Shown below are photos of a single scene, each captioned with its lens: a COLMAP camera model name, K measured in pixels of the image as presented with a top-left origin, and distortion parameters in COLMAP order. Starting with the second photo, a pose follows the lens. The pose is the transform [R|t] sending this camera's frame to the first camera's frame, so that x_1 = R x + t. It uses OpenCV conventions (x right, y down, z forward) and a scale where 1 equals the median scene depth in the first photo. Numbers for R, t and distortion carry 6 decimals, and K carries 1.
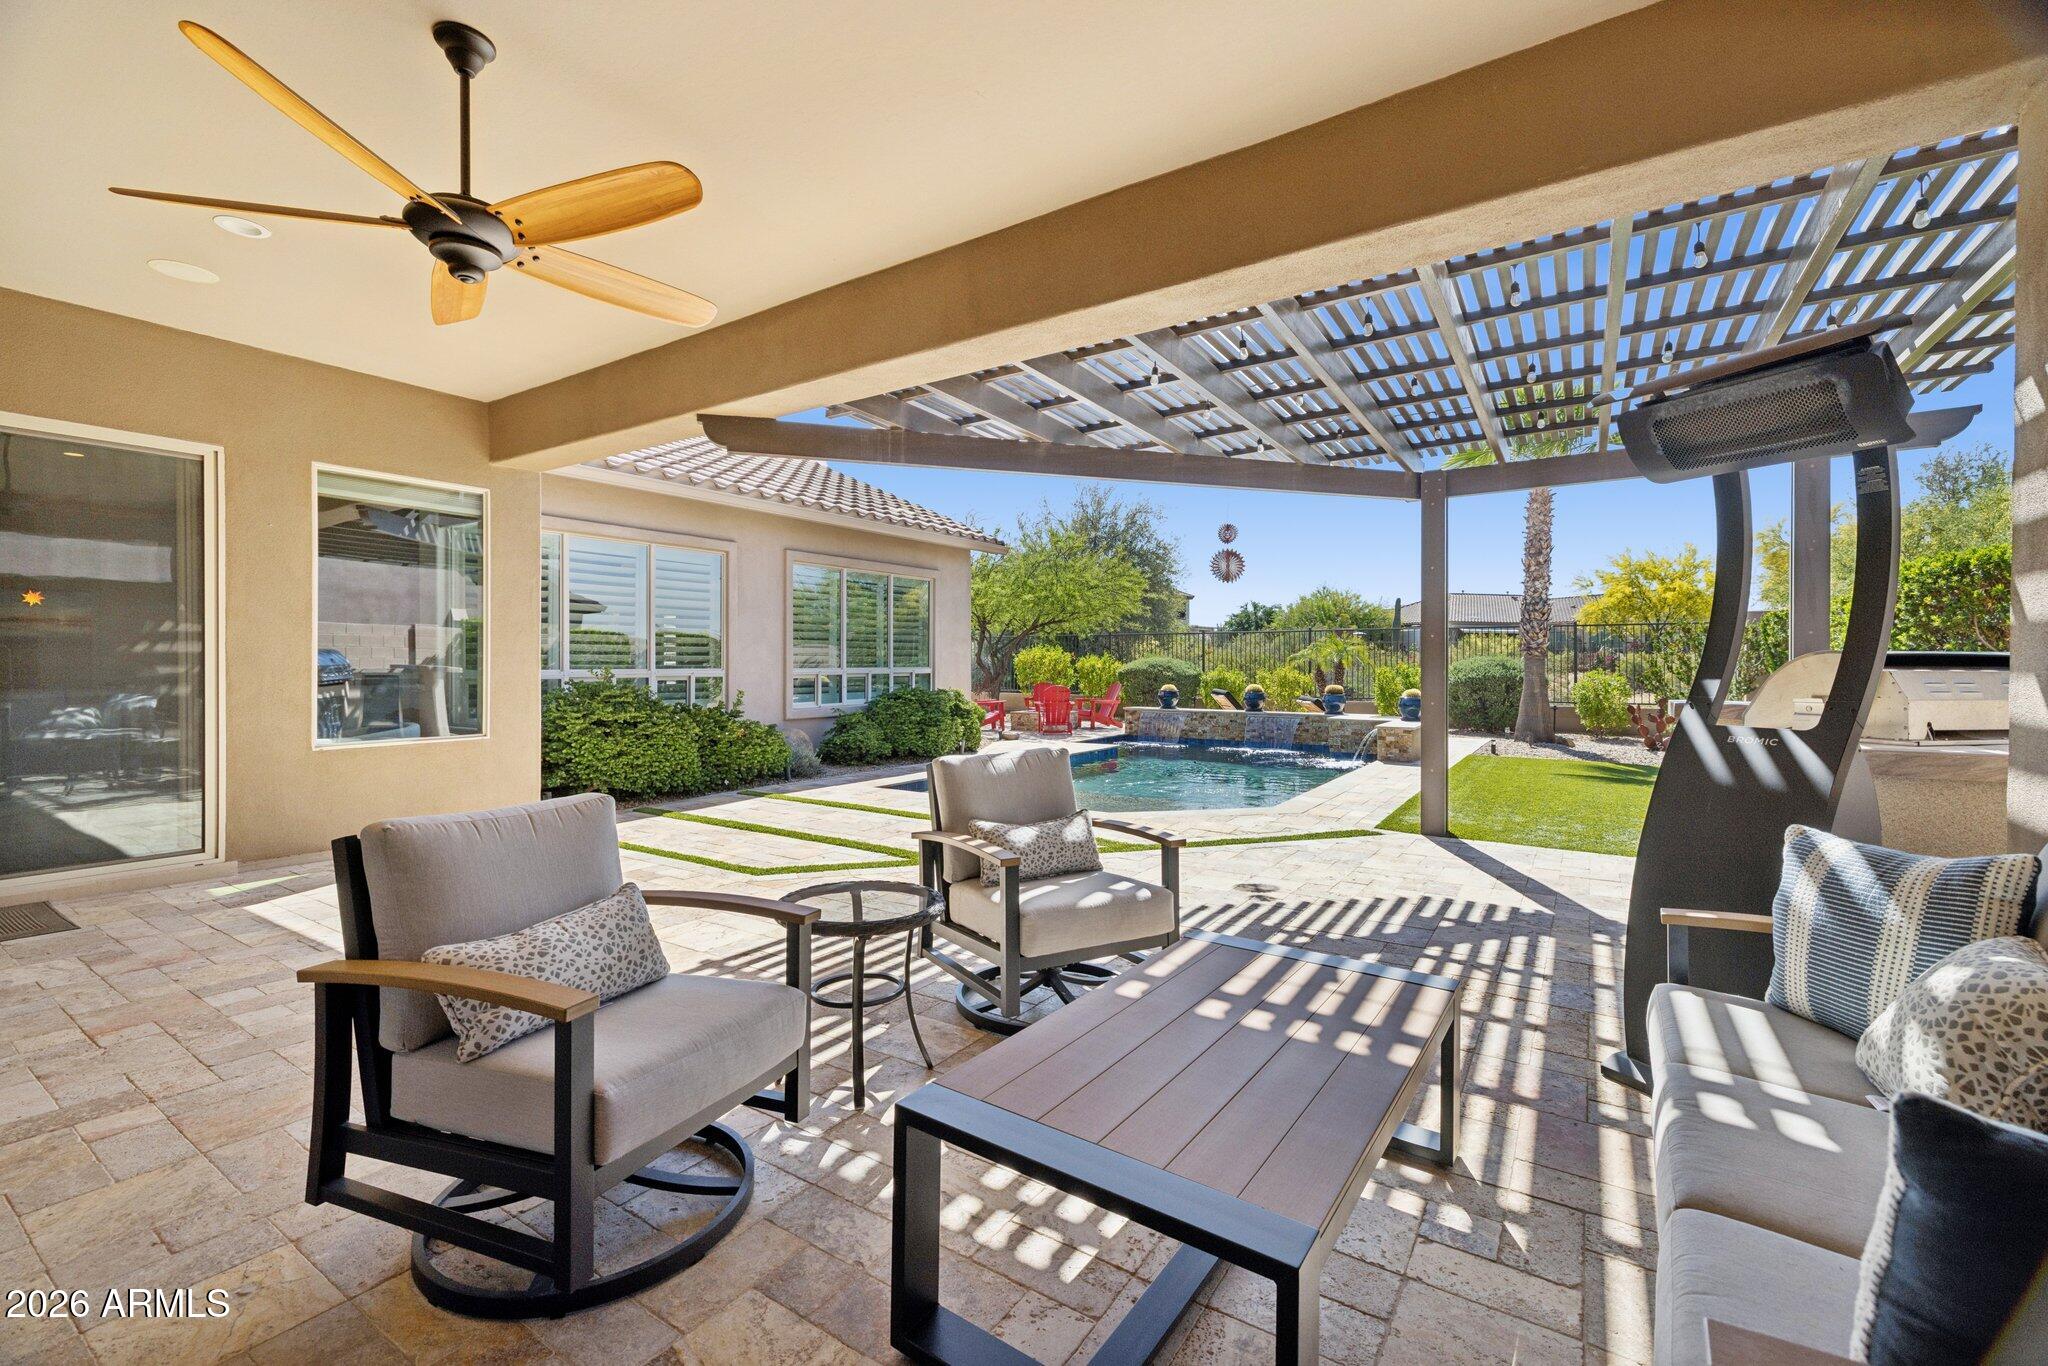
lens RADIAL K [[860.3, 0, 1014.6], [0, 860.3, 677.1], [0, 0, 1]] dist [0.030528, -0.000009]
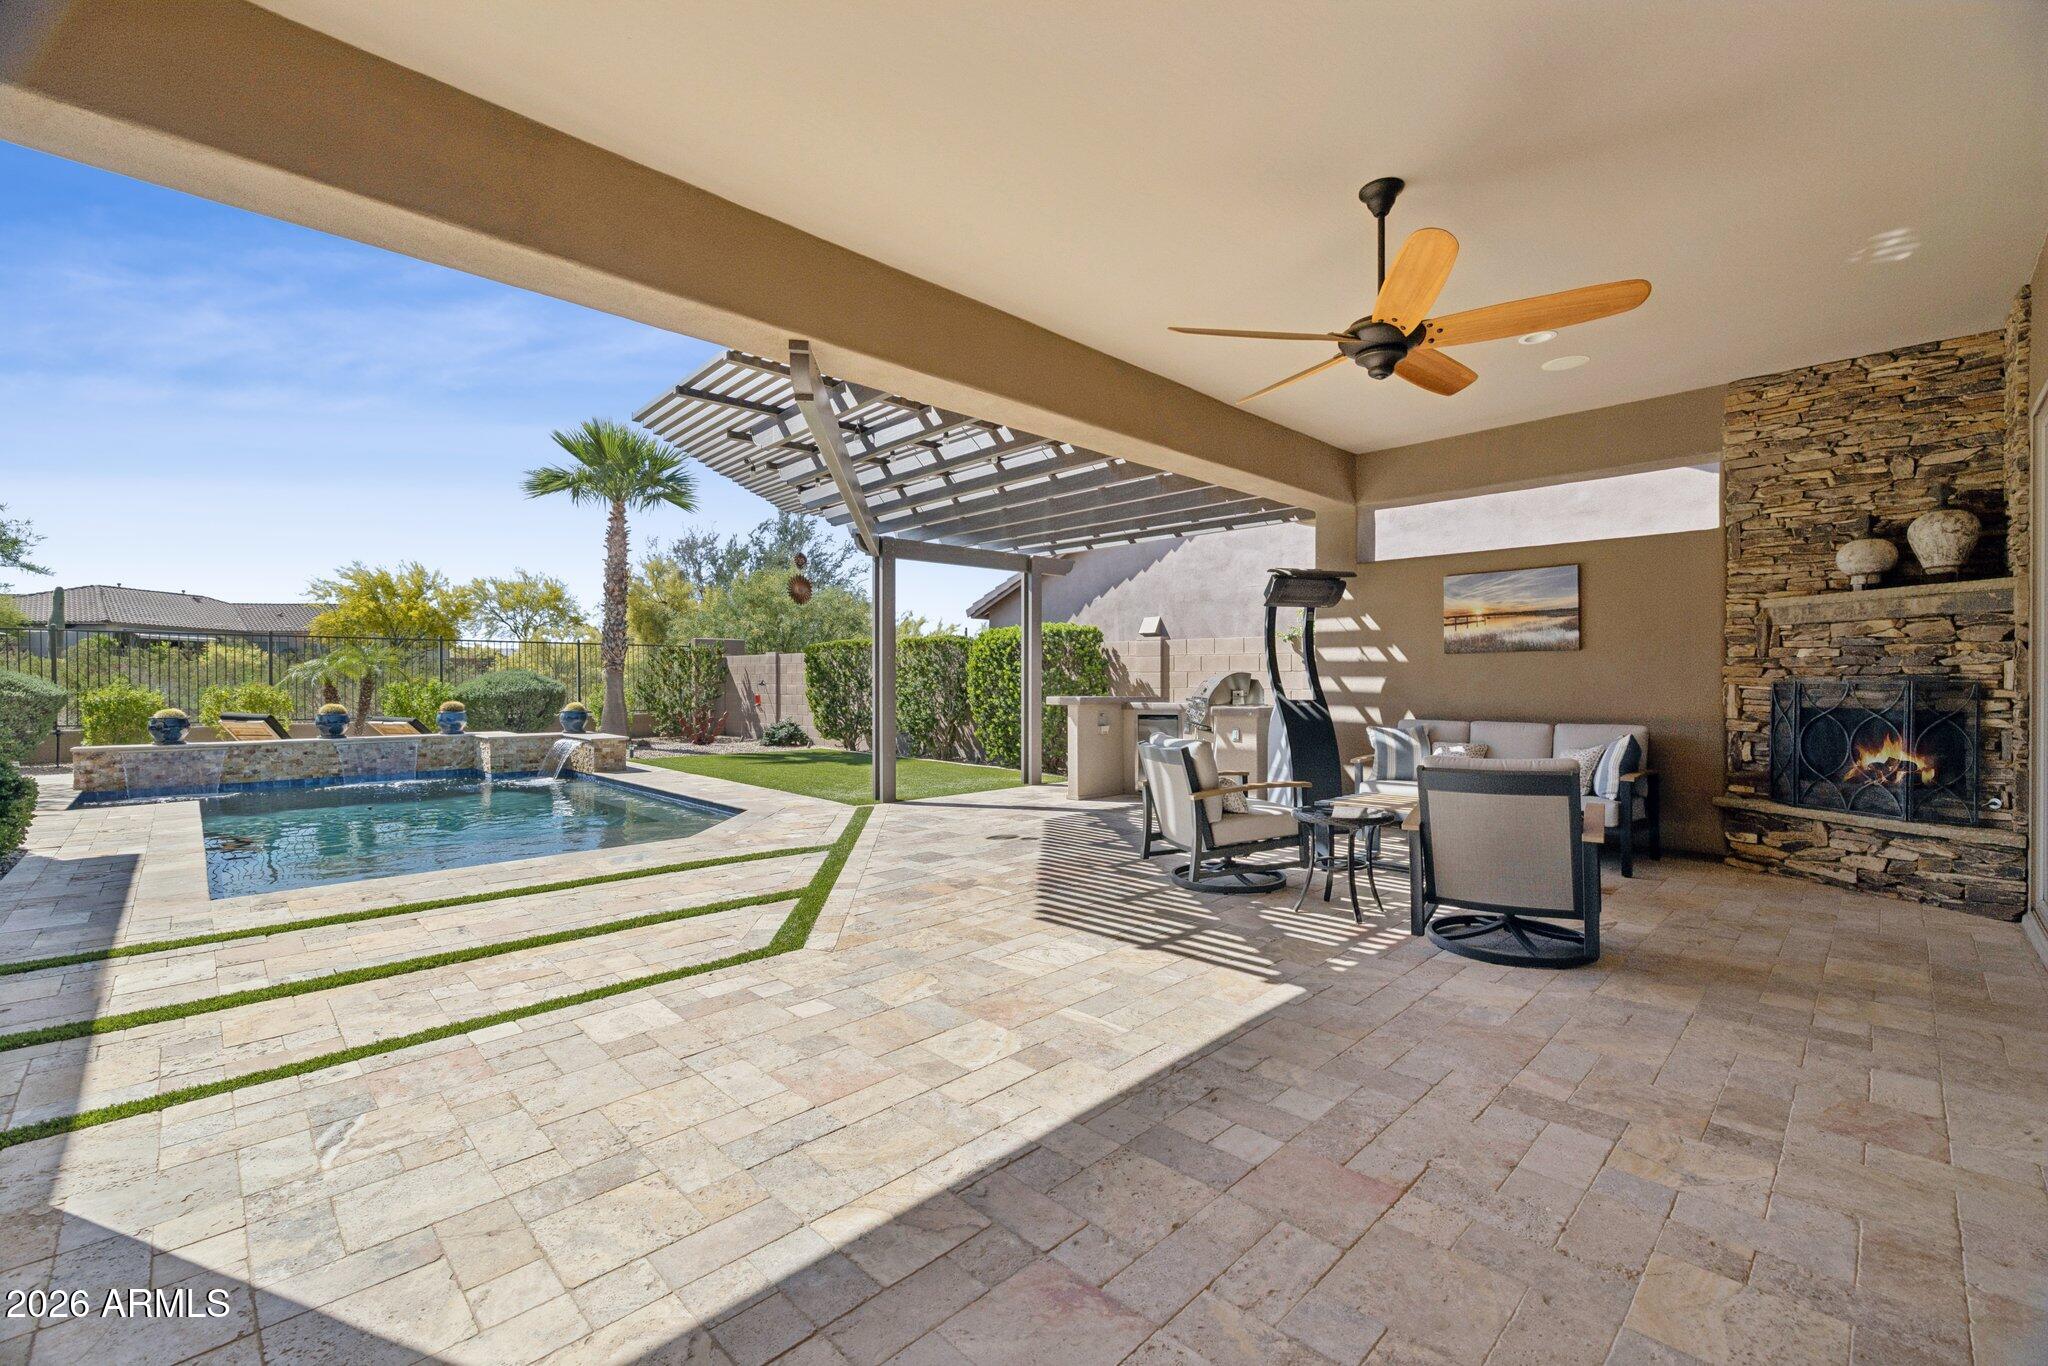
lens RADIAL K [[860.3, 0, 1014.6], [0, 860.3, 677.1], [0, 0, 1]] dist [0.030528, -0.000009]
pose [[0.175157, 0.004919, 0.984528, -0.421287], [0.011822, 0.999905, -0.007099, -0.002531], [-0.984469, 0.012882, 0.175083, 0.278333]]
